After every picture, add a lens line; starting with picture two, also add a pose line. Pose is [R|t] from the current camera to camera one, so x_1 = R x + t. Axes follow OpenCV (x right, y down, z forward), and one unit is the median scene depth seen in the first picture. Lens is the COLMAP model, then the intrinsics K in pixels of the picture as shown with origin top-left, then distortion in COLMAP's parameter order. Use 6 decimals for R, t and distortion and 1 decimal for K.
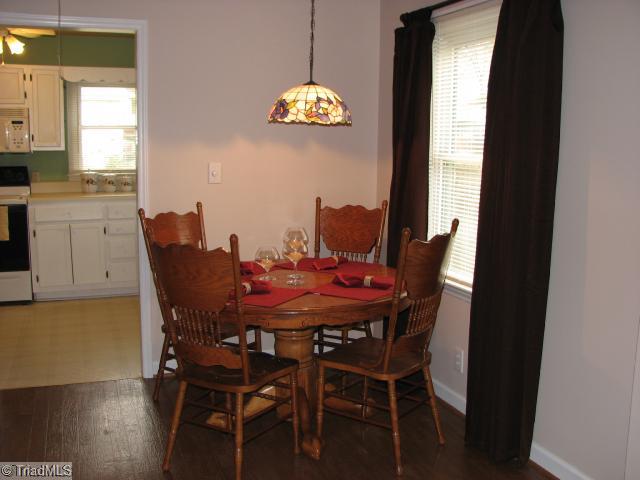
lens RADIAL K [[694.6, 0, 320.0], [0, 694.6, 240.0], [0, 0, 1]] dist [0.001649, 0.005364]
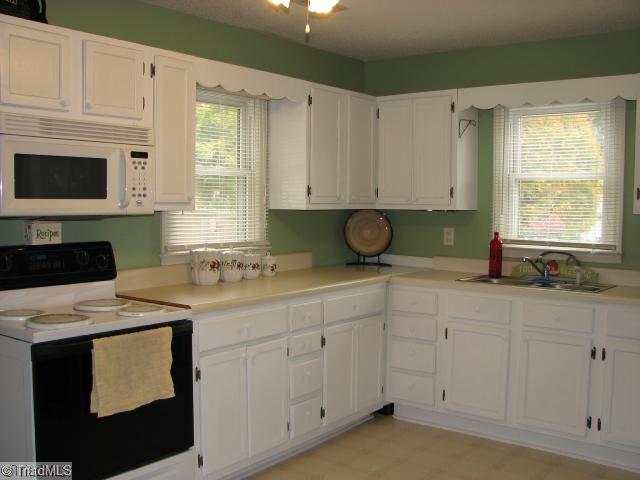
lens RADIAL K [[694.6, 0, 320.0], [0, 694.6, 240.0], [0, 0, 1]] dist [0.001649, 0.005364]
pose [[0.851827, -0.024332, 0.523258, -0.584757], [0.070528, 0.995152, -0.068538, -0.063947], [-0.519053, 0.095287, 0.849414, 0.509156]]
